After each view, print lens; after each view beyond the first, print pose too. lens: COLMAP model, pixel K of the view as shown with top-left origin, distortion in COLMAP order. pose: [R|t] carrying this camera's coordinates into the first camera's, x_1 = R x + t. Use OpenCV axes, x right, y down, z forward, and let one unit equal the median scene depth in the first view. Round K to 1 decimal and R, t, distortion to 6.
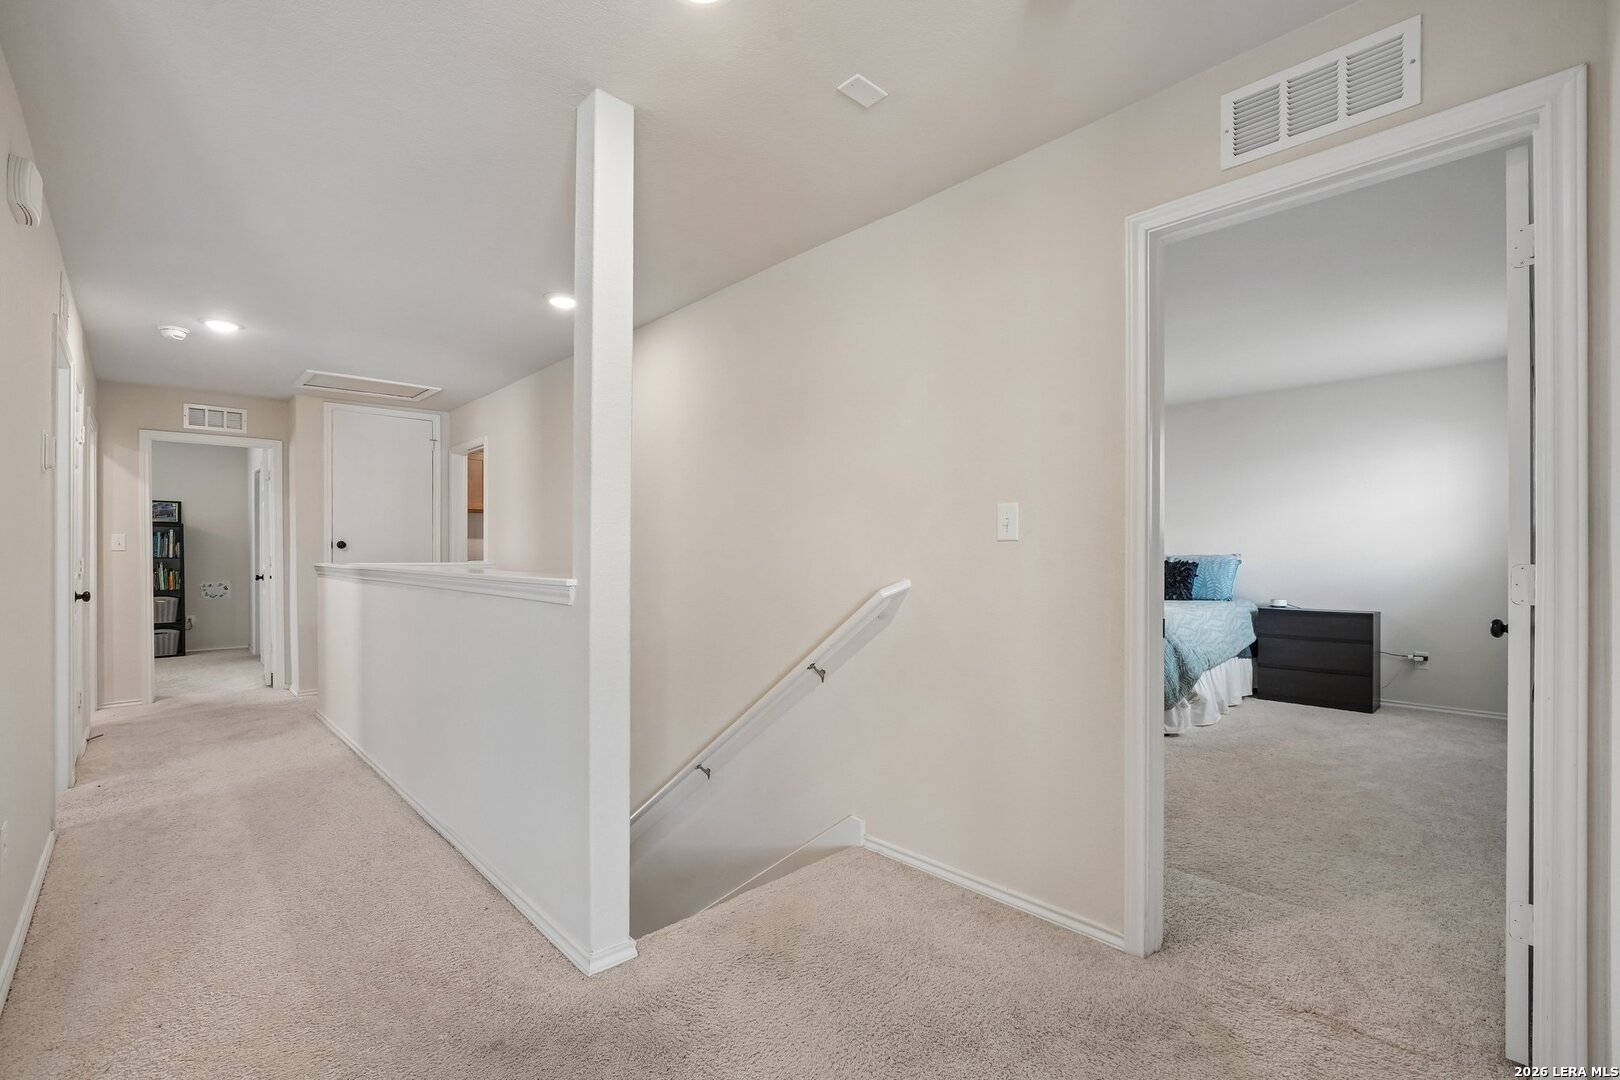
lens RADIAL K [[709.4, 0, 804.2], [0, 709.4, 552.2], [0, 0, 1]] dist [-0.017796, 0.000367]
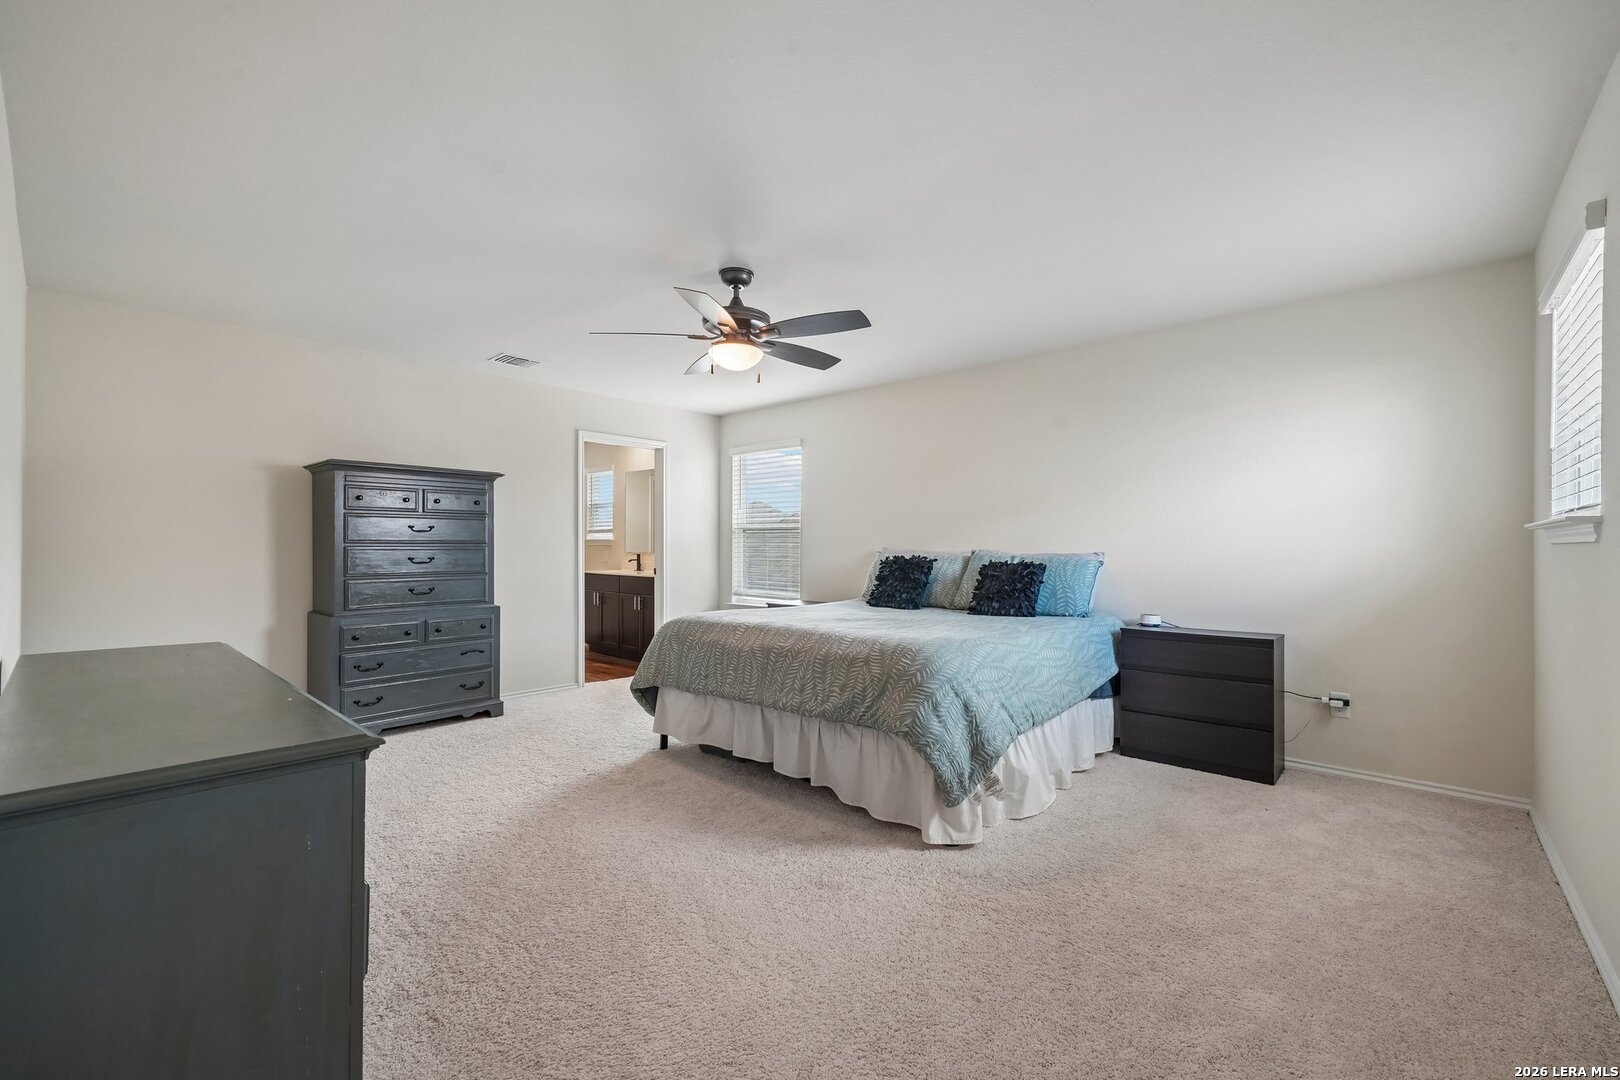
lens RADIAL K [[679.3, 0, 820.0], [0, 679.3, 549.0], [0, 0, 1]] dist [0.003260, 0.000404]
pose [[0.996103, 0.002993, 0.088152, 0.299495], [-0.002953, 0.999995, -0.000586, -0.000017], [-0.088154, 0.000323, 0.996107, 0.362940]]
